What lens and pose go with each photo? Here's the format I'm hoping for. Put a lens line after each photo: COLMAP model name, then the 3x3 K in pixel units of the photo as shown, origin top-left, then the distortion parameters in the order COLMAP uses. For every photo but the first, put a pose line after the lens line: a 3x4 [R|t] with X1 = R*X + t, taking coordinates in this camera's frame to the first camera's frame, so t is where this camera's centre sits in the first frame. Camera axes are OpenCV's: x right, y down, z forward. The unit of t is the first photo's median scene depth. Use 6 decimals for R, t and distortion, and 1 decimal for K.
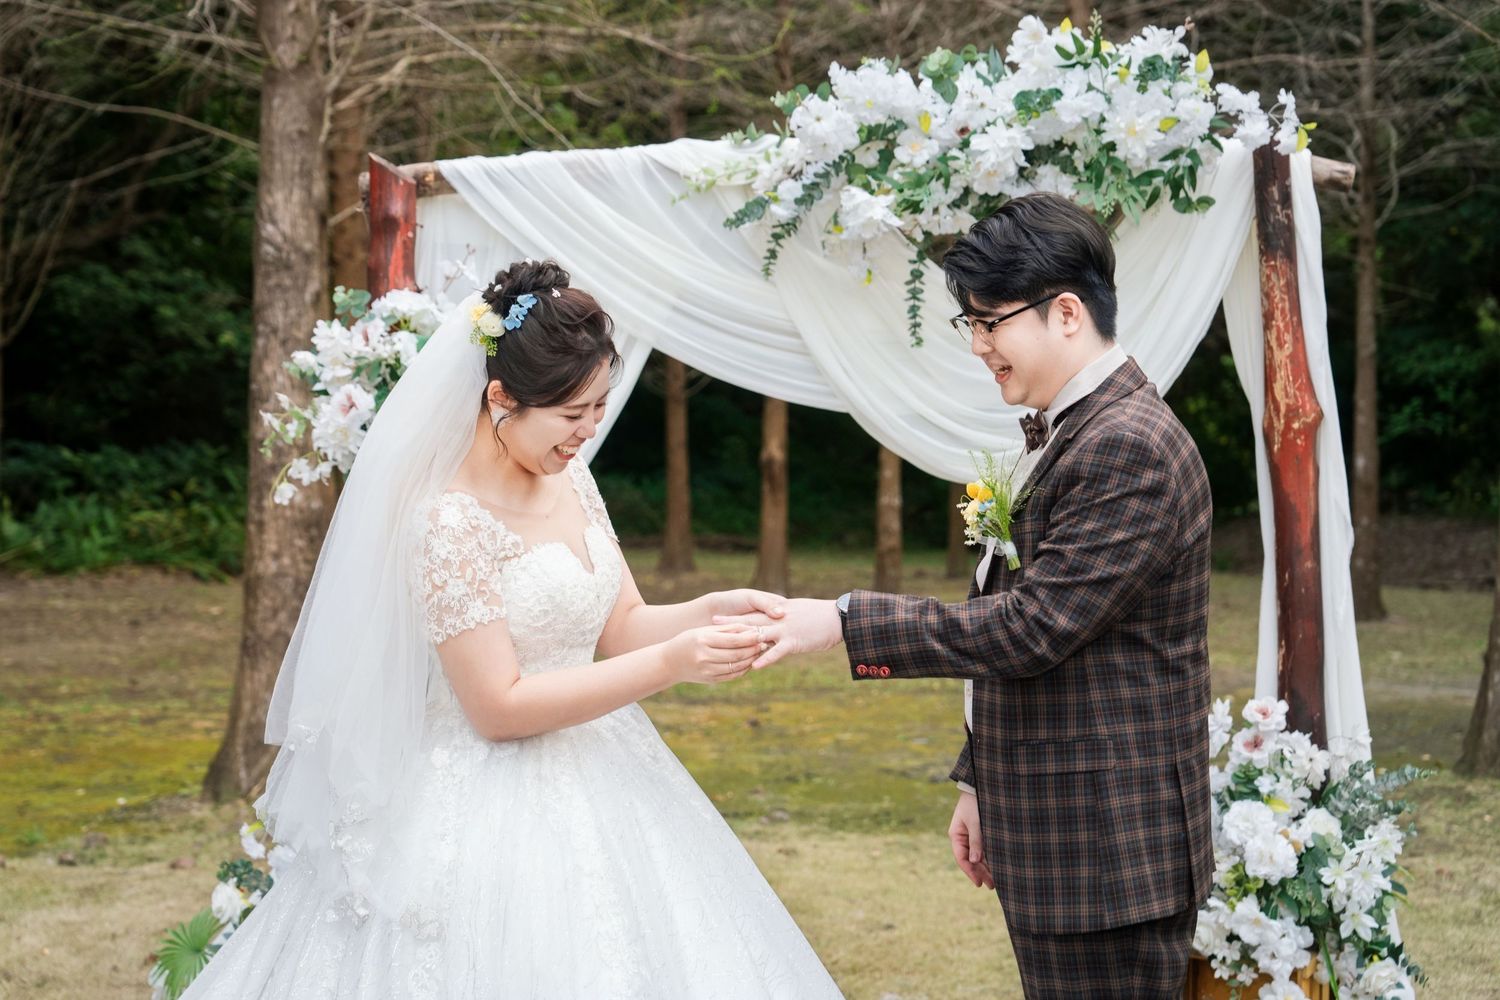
lens RADIAL K [[2474.7, 0, 744.0], [0, 2474.7, 497.8], [0, 0, 1]] dist [0.033882, 0.061188]
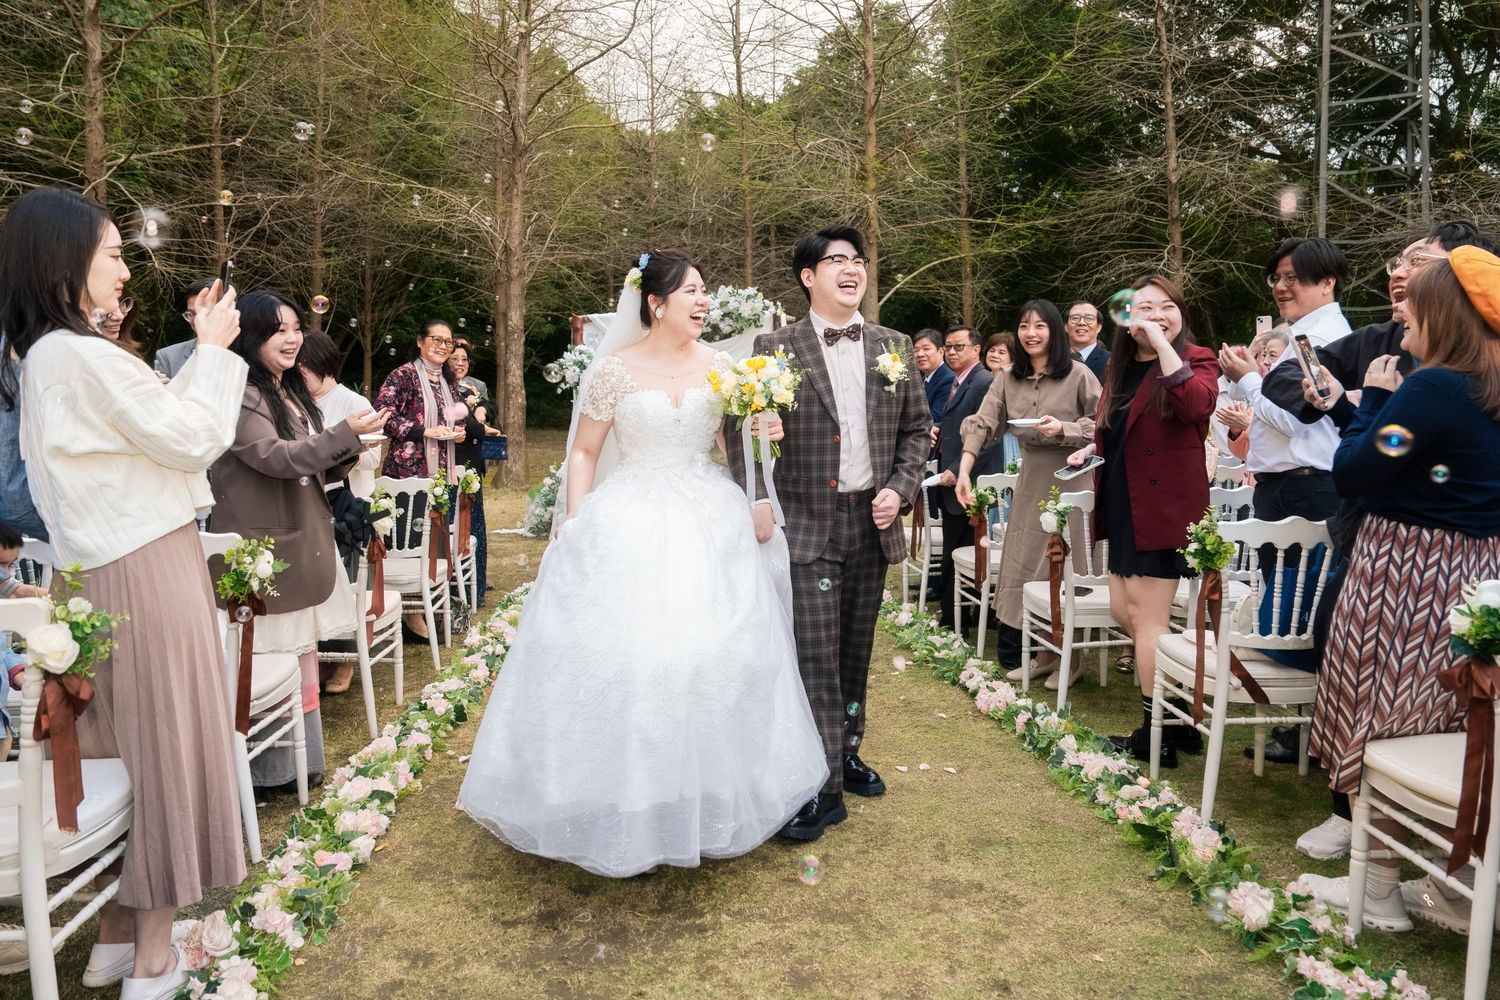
lens RADIAL K [[1025.9, 0, 751.9], [0, 1025.9, 434.5], [0, 0, 1]] dist [0.001422, -0.000783]
pose [[0.992545, -0.008312, 0.121595, -0.060862], [0.006440, 0.999855, 0.015779, 0.049494], [-0.121708, -0.014879, 0.992454, -0.855801]]
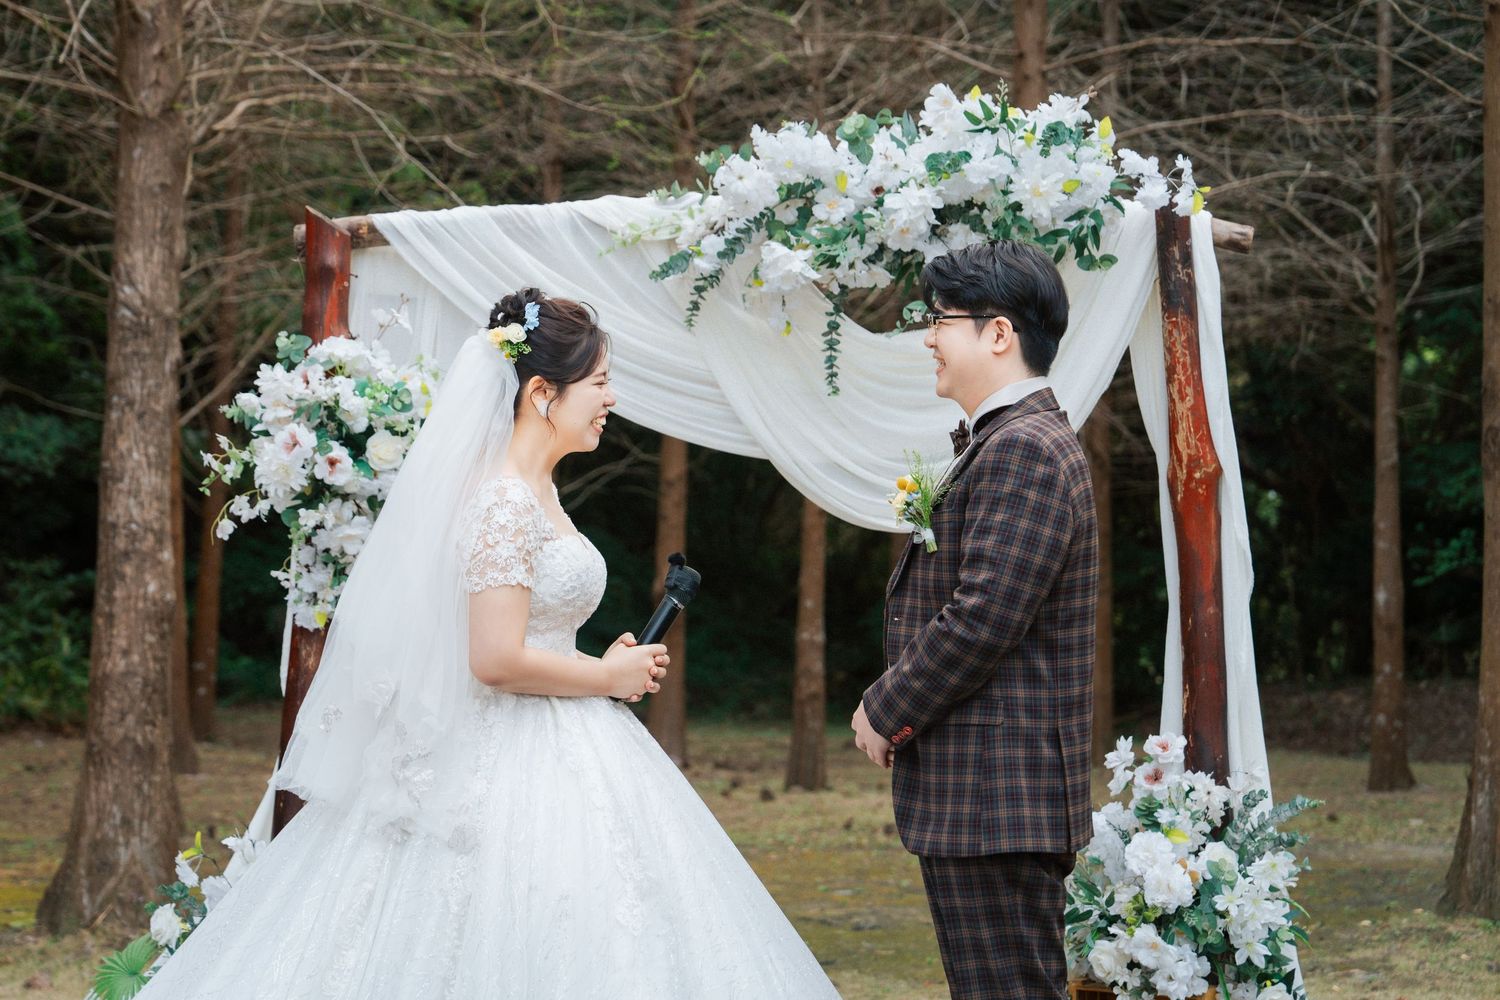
lens RADIAL K [[3298.5, 0, 684.1], [0, 3298.5, 434.3], [0, 0, 1]] dist [0.022611, -0.185630]
pose [[0.999776, 0.008861, 0.019212, -0.019396], [-0.007430, 0.997283, -0.073295, 0.057330], [-0.019810, 0.073136, 0.997125, -0.380119]]
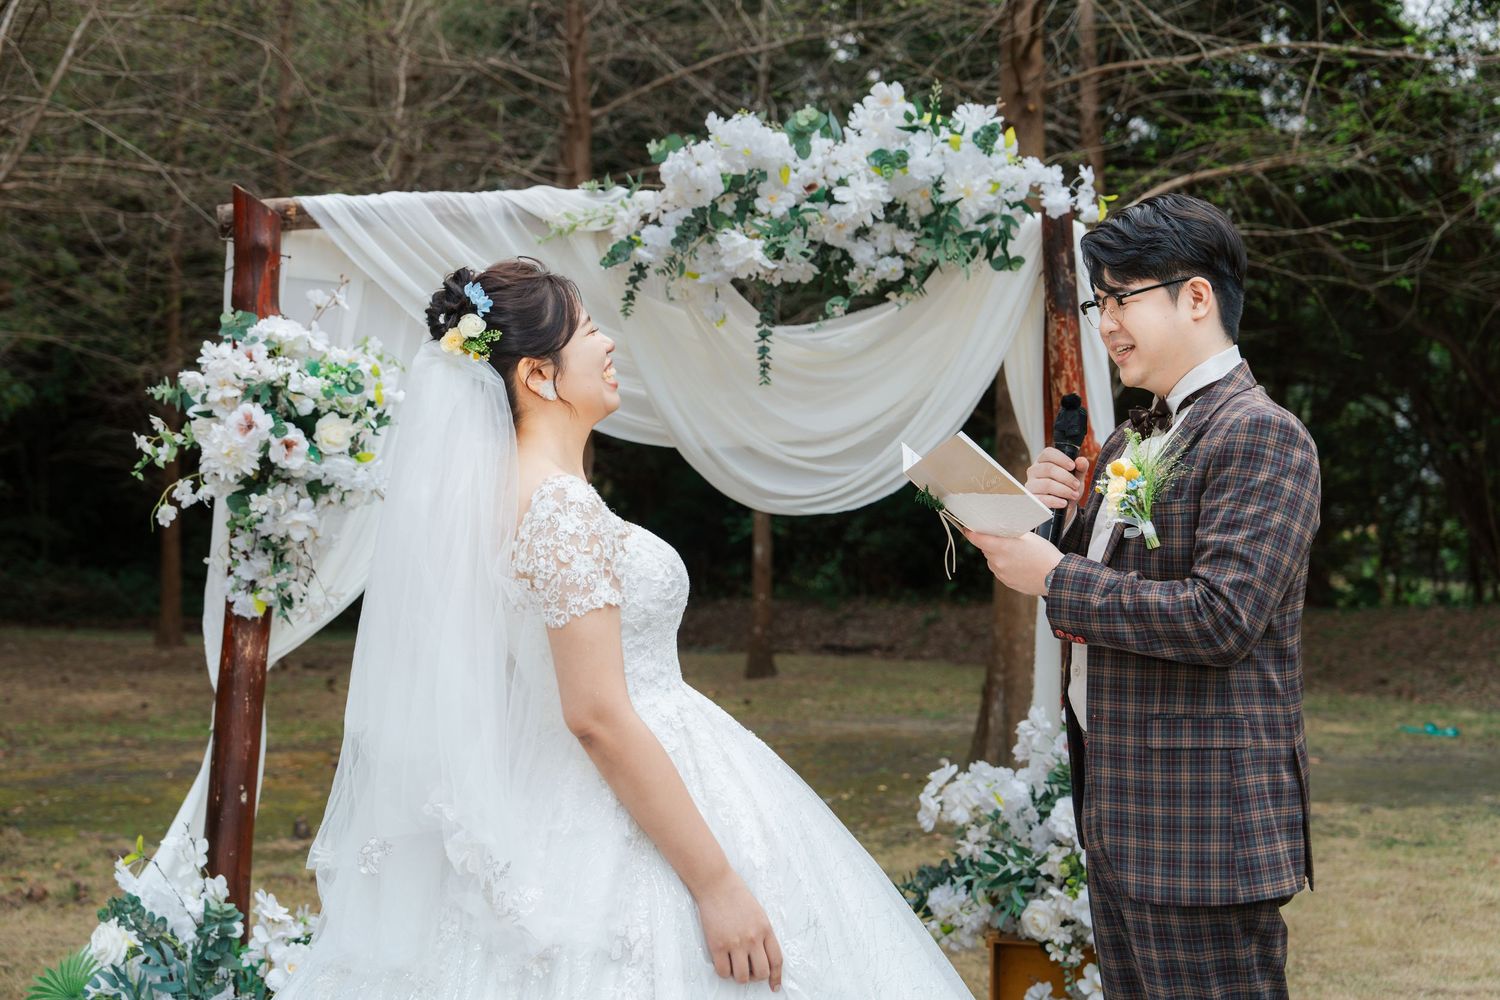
lens RADIAL K [[1935.7, 0, 704.9], [0, 1935.7, 498.8], [0, 0, 1]] dist [0.001985, -0.045822]
pose [[0.963865, 0.008496, 0.266254, -0.179889], [0.003931, 0.998929, -0.046105, 0.027205], [-0.266361, 0.045486, 0.962799, 0.199315]]
